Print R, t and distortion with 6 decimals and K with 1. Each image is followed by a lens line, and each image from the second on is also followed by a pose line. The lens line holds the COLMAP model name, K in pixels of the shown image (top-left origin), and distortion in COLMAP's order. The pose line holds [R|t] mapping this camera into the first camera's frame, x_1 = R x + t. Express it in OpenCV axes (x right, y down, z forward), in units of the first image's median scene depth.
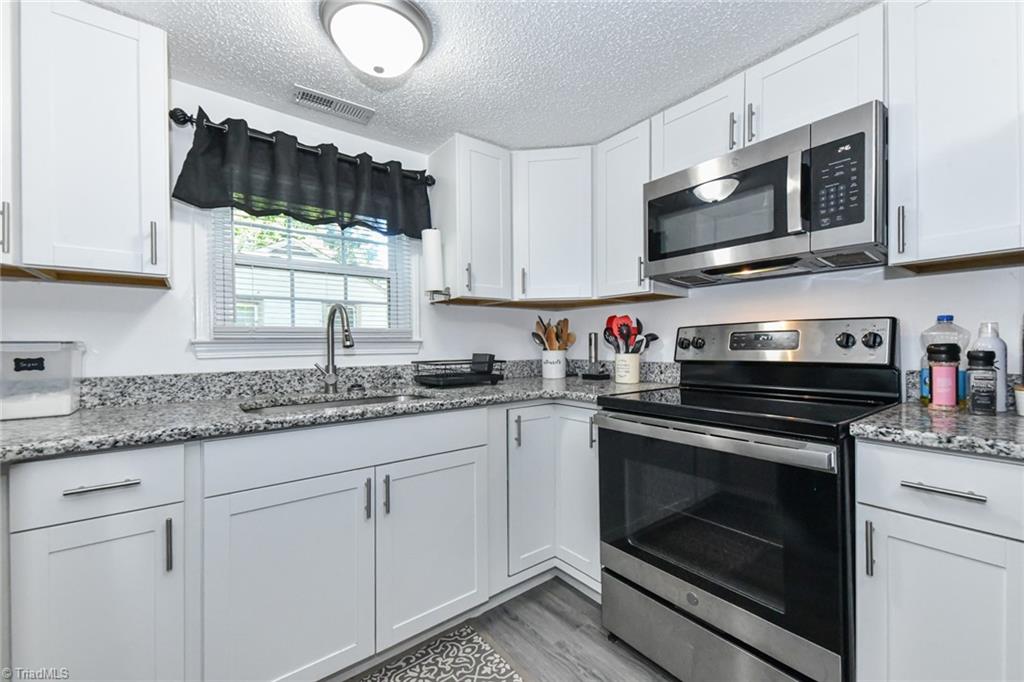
lens RADIAL K [[419.2, 0, 511.1], [0, 419.2, 347.0], [0, 0, 1]] dist [0.013574, 0.000009]
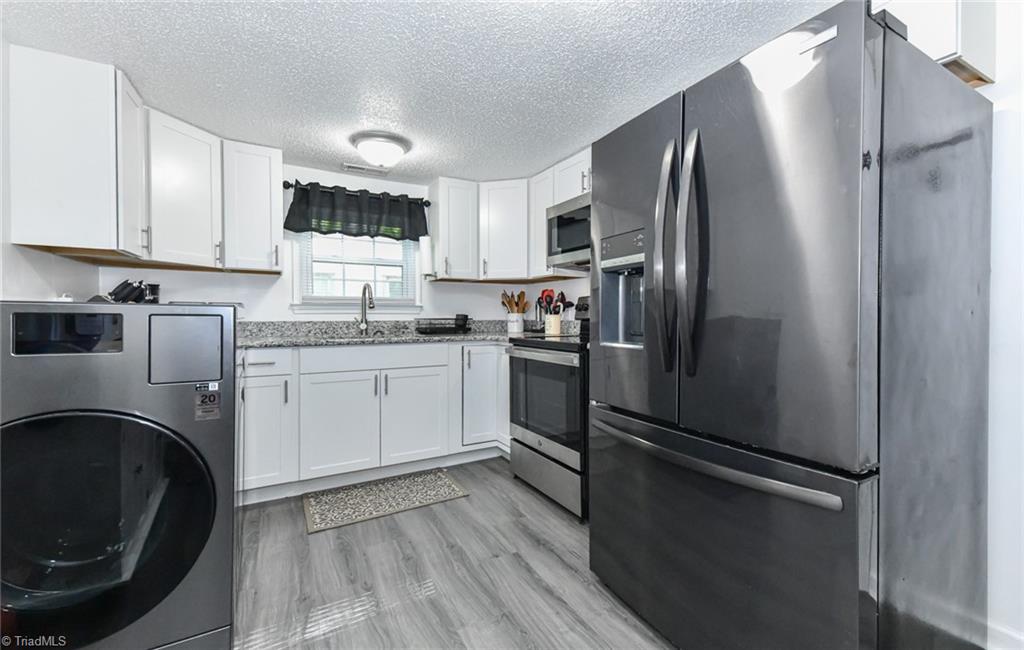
lens RADIAL K [[423.9, 0, 512.0], [0, 423.9, 325.0], [0, 0, 1]] dist [-0.001035, -0.000025]
pose [[0.990186, 0.011111, -0.139312, 0.400441], [-0.009064, 0.999842, 0.015318, 0.035521], [0.139460, -0.013905, 0.990130, -0.611983]]
